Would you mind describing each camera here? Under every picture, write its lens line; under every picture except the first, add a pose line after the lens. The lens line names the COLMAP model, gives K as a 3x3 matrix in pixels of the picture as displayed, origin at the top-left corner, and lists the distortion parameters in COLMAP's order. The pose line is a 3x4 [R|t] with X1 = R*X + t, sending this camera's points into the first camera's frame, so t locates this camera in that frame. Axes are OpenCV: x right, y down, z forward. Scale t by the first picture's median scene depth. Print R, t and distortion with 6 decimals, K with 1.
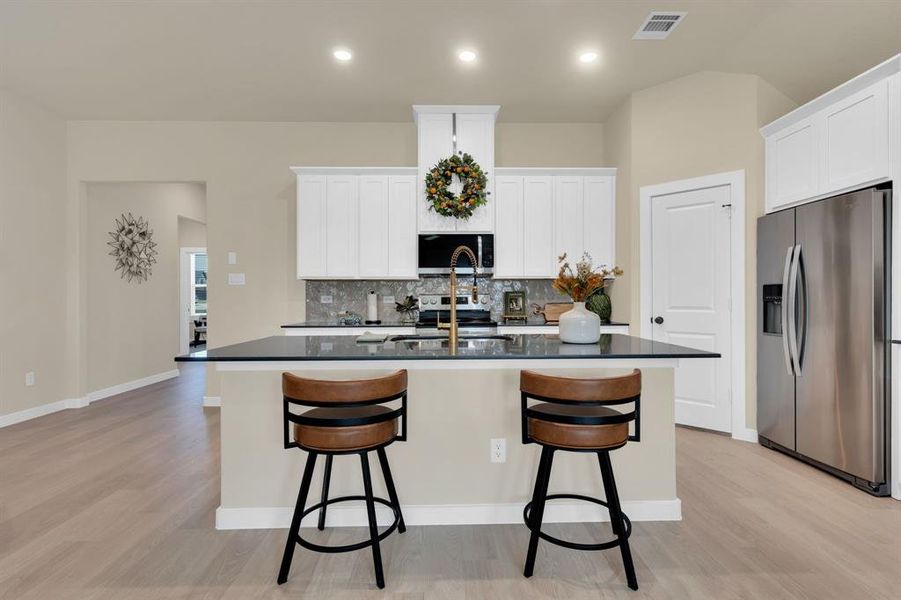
lens RADIAL K [[435.6, 0, 451.8], [0, 435.6, 299.1], [0, 0, 1]] dist [0.003894, 0.000331]
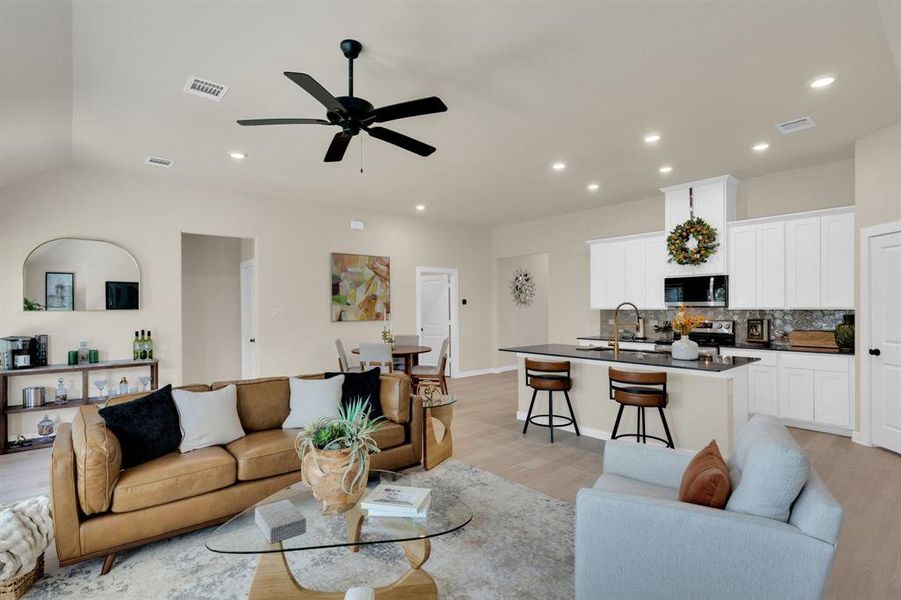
lens RADIAL K [[435.6, 0, 454.0], [0, 435.6, 306.2], [0, 0, 1]] dist [0.003894, 0.000331]
pose [[0.641573, -0.001183, -0.767061, 0.574054], [0.004721, 0.999986, 0.002407, -0.065237], [0.767047, -0.005165, 0.641570, -0.439937]]
